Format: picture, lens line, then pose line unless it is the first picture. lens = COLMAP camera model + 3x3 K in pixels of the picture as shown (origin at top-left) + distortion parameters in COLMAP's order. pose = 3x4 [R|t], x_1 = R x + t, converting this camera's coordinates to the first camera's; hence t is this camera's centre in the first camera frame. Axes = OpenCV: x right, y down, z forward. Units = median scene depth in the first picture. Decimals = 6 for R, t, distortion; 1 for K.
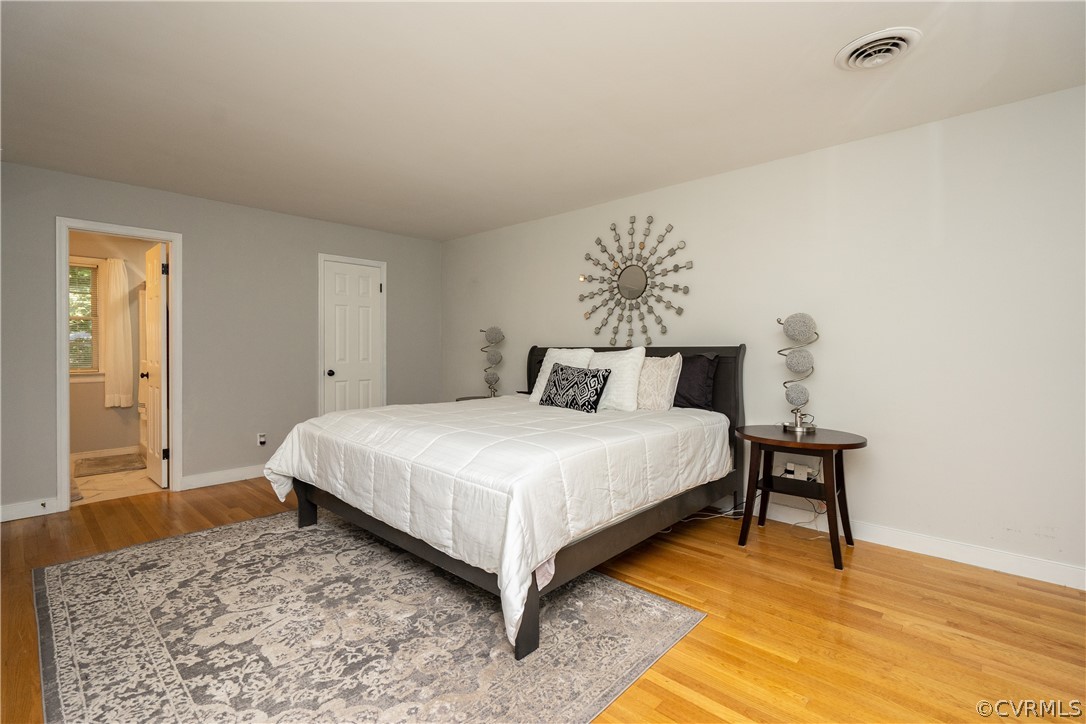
lens RADIAL K [[495.7, 0, 542.5], [0, 495.7, 351.2], [0, 0, 1]] dist [0.001185, -0.003473]
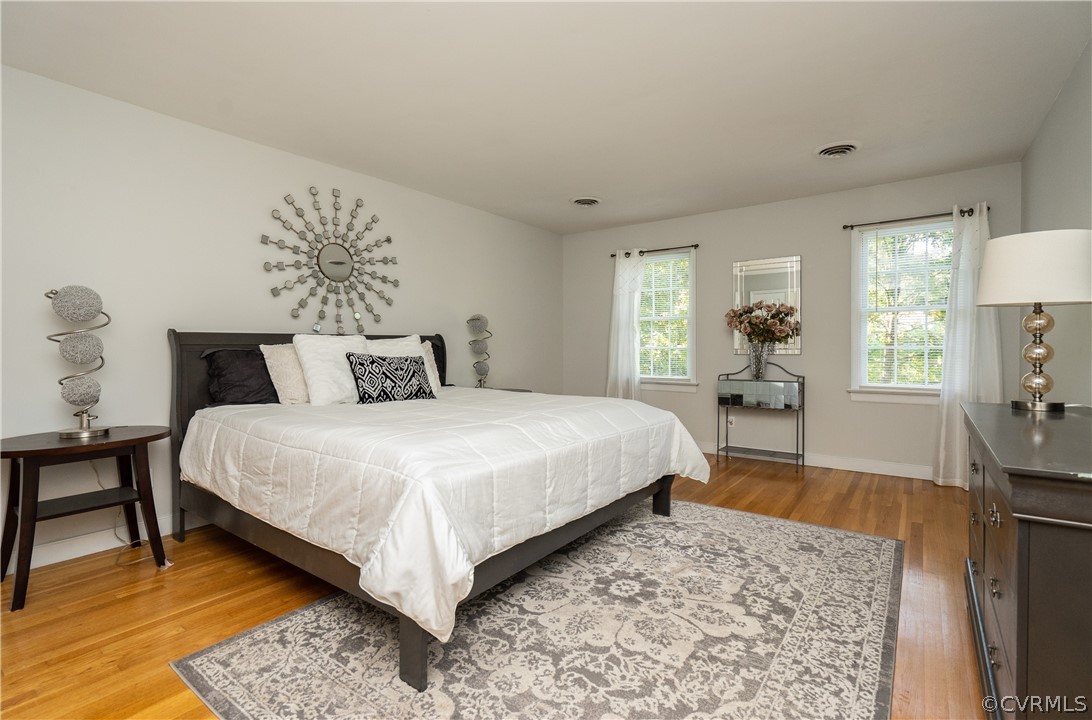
lens RADIAL K [[501.4, 0, 543.9], [0, 501.4, 361.0], [0, 0, 1]] dist [-0.020568, 0.001222]
pose [[-0.108811, -0.033267, 0.993506, -1.384591], [0.005789, 0.999402, 0.034098, 0.018707], [-0.994046, 0.009461, -0.108553, 1.310771]]
